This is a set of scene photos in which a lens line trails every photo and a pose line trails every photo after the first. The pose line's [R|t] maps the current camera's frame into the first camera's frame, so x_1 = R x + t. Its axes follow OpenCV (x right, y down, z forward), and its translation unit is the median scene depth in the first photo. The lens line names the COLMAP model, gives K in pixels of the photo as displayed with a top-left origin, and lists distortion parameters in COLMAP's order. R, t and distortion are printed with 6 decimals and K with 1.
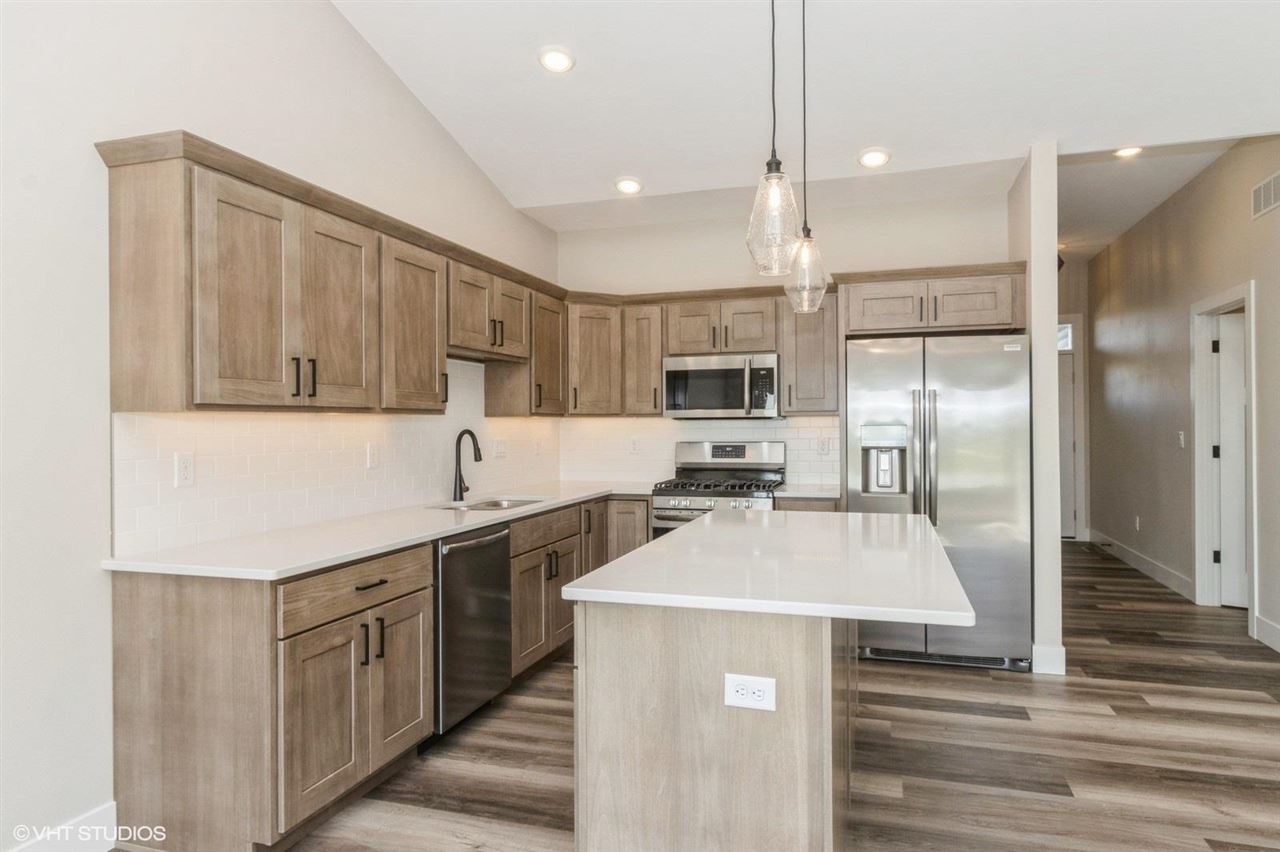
lens RADIAL K [[773.5, 0, 640.0], [0, 773.5, 426.0], [0, 0, 1]] dist [-0.002346, -0.002908]
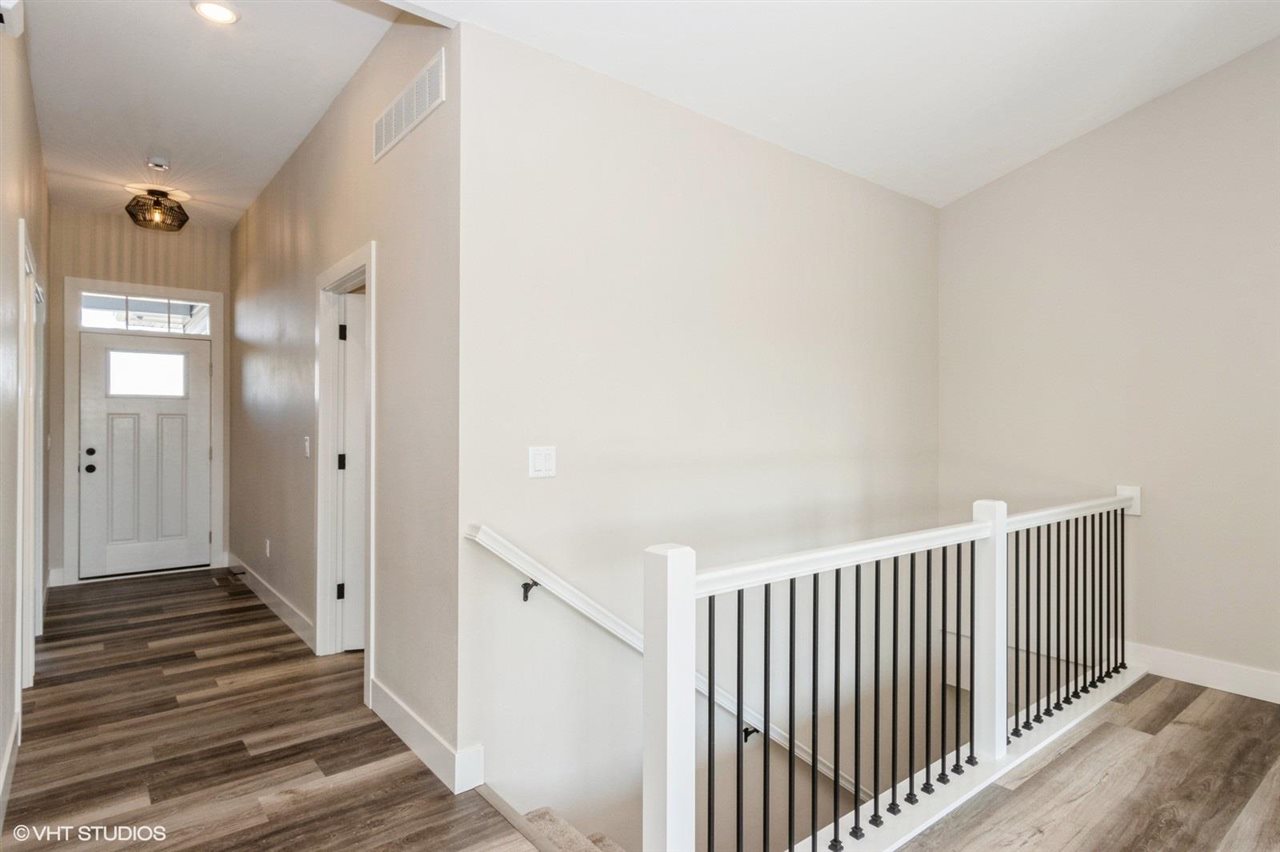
lens RADIAL K [[695.6, 0, 644.1], [0, 695.6, 420.7], [0, 0, 1]] dist [0.002182, 0.000273]
pose [[0.547167, 0.015647, 0.836877, 0.402522], [-0.007474, 0.999877, -0.013809, -0.002992], [-0.836990, 0.001301, 0.547217, 0.436181]]
